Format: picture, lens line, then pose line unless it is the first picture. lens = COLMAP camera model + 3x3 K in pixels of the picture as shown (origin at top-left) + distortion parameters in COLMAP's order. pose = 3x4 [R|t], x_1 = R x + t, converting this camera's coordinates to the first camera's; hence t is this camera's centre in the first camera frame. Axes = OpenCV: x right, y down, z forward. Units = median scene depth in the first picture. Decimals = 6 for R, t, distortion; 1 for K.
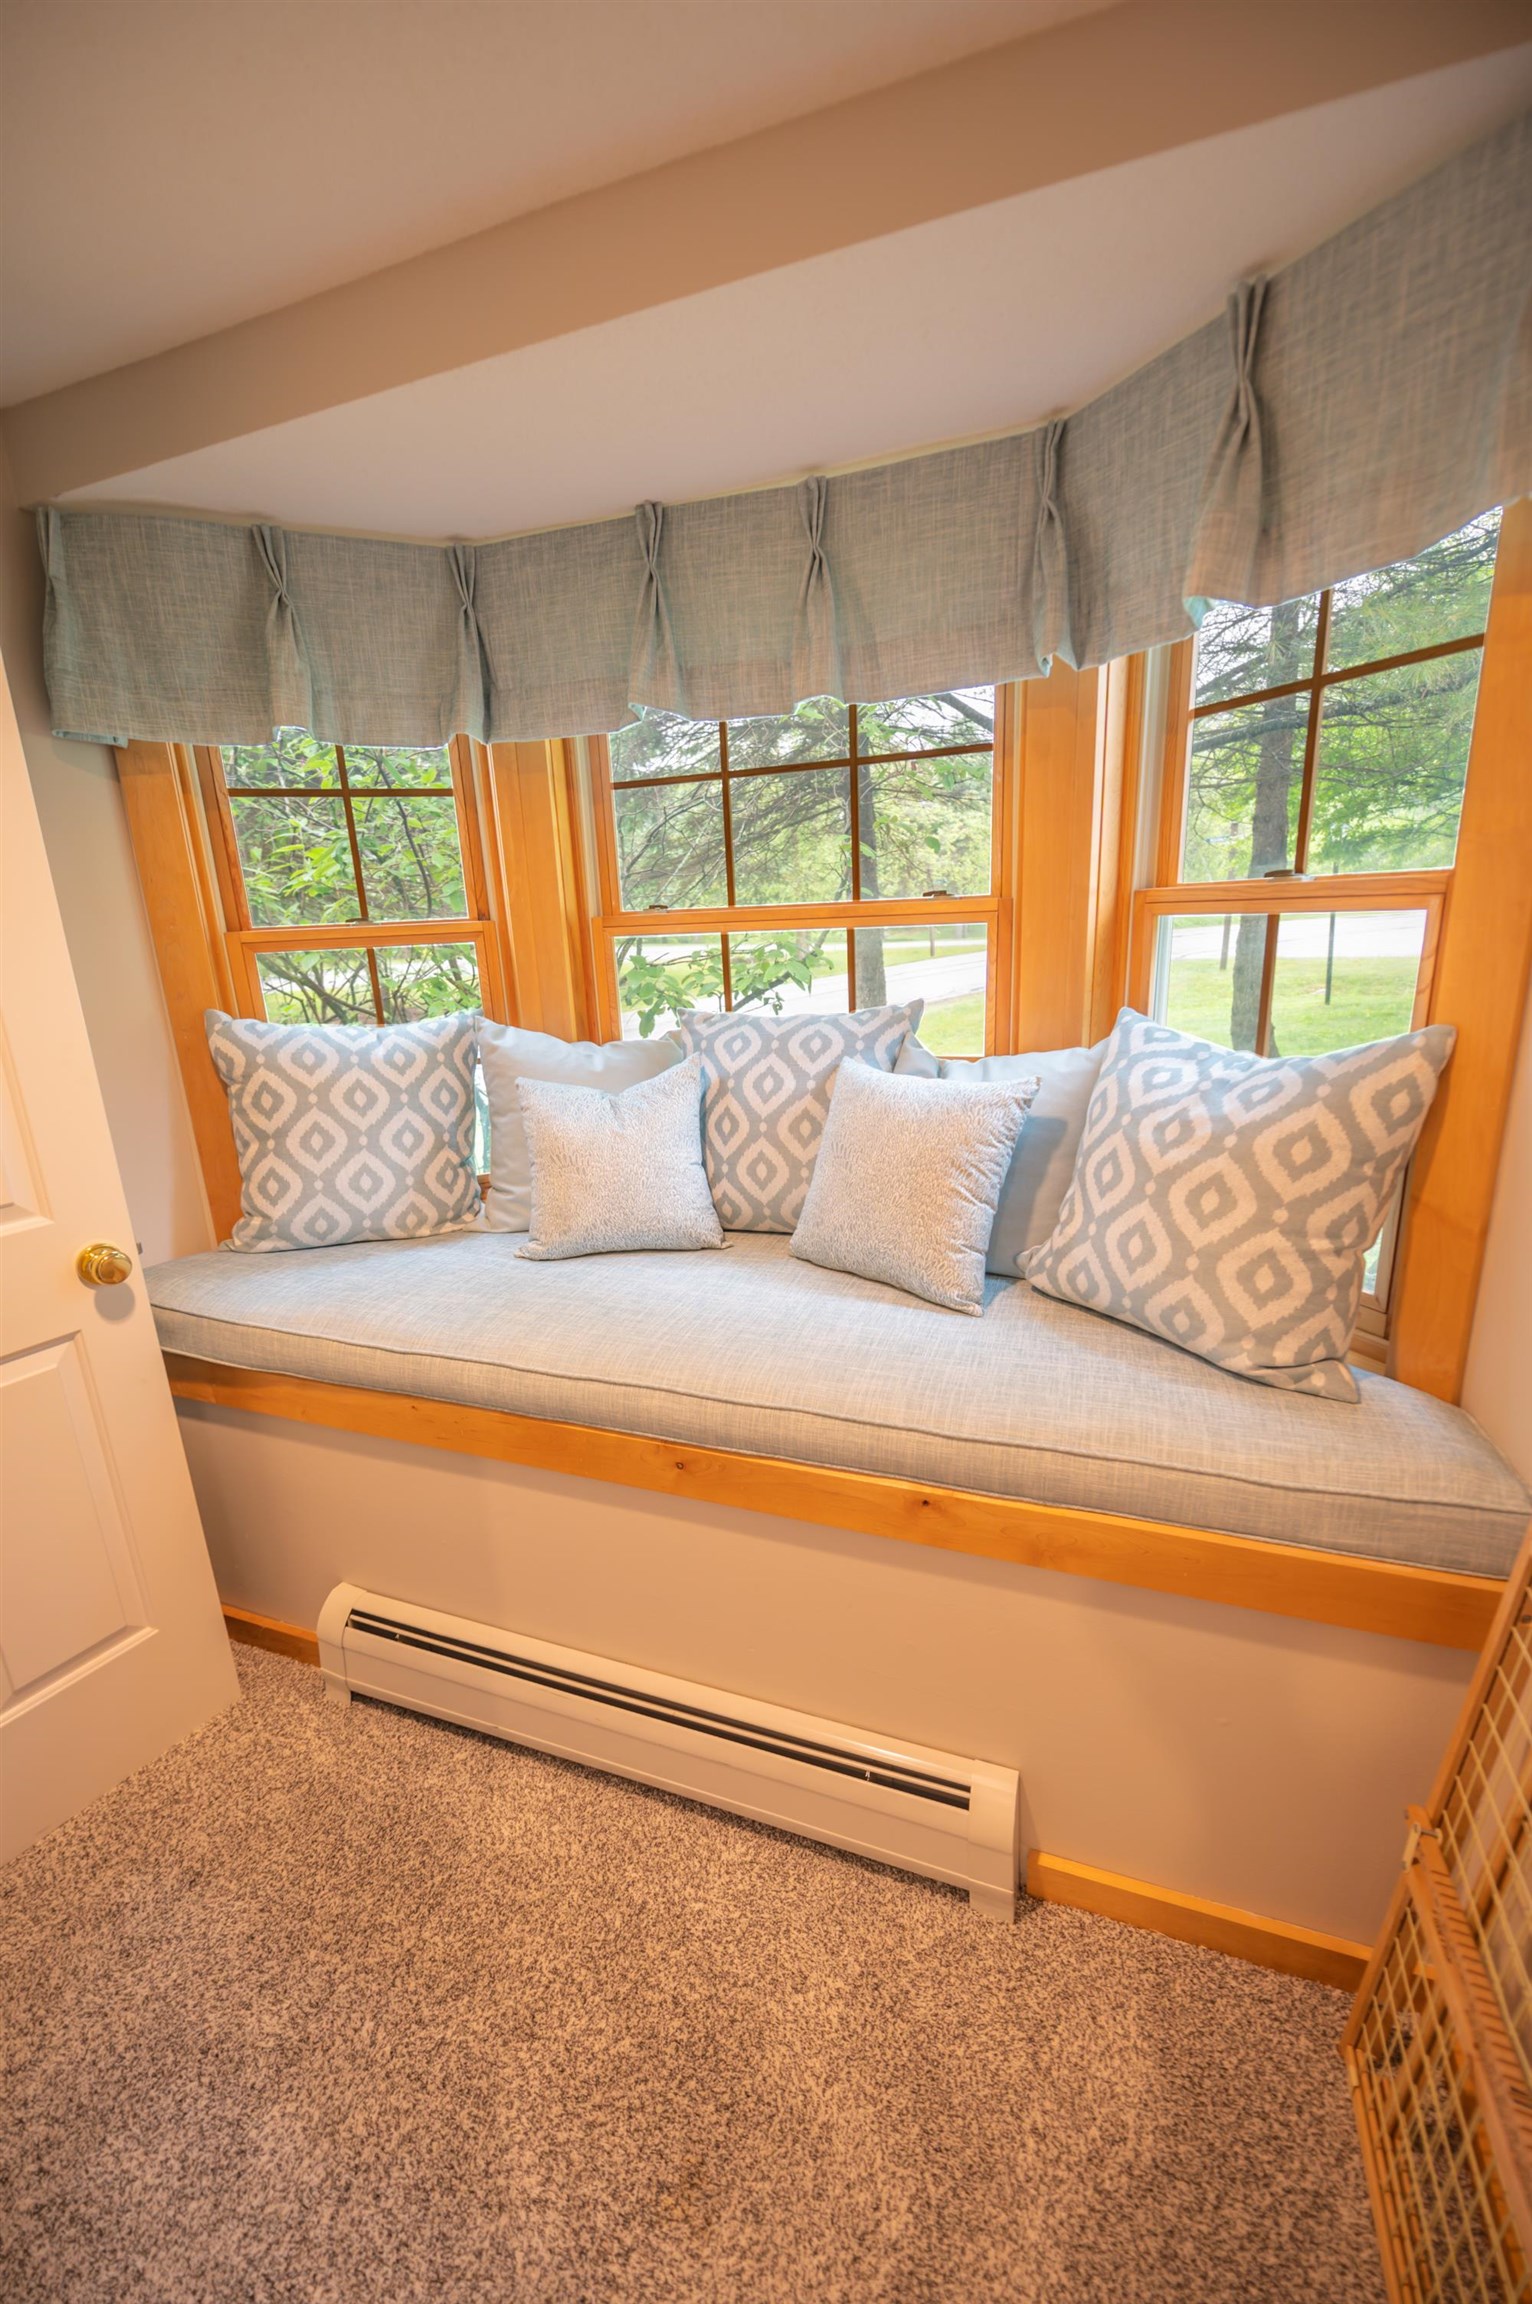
lens RADIAL K [[926.0, 0, 766.0], [0, 926.0, 1152.0], [0, 0, 1]] dist [-0.005581, -0.000259]
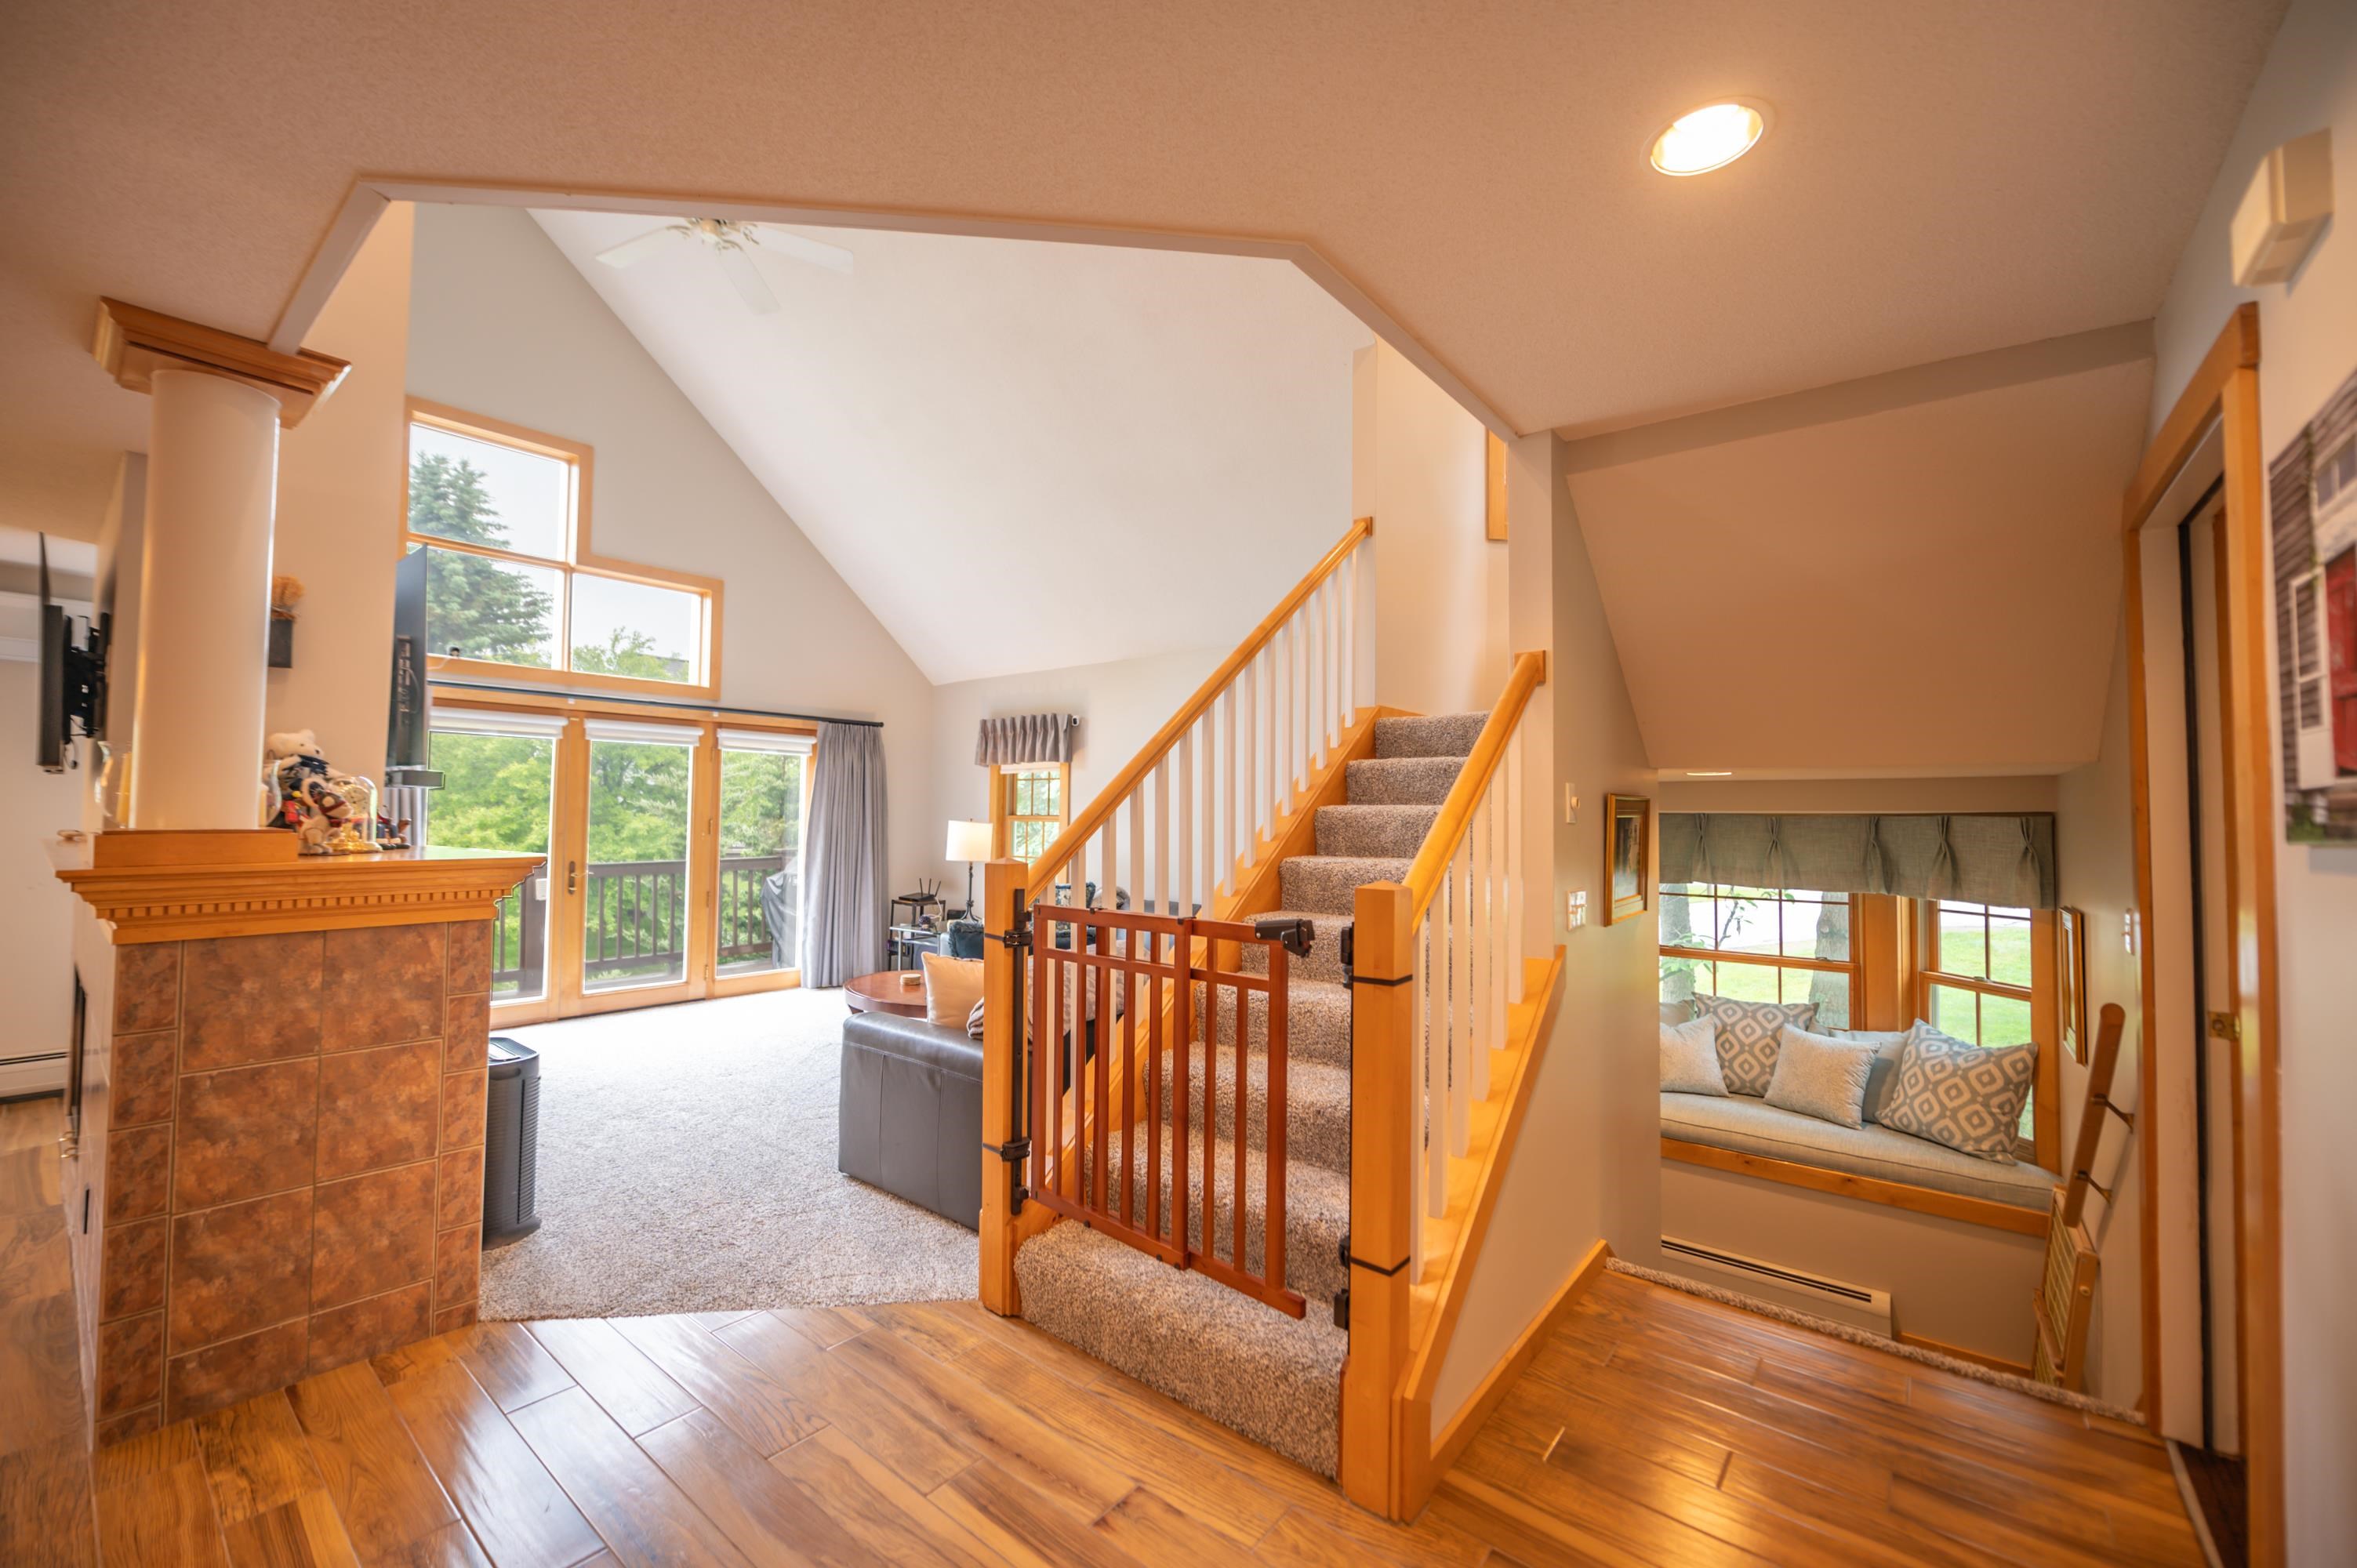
lens RADIAL K [[947.3, 0, 1174.0], [0, 947.3, 777.7], [0, 0, 1]] dist [-0.005581, -0.000259]
pose [[0.946573, 0.042035, -0.319737, -0.893266], [-0.131719, 0.955391, -0.264346, 0.200113], [0.294362, 0.292338, 0.909884, -2.580947]]
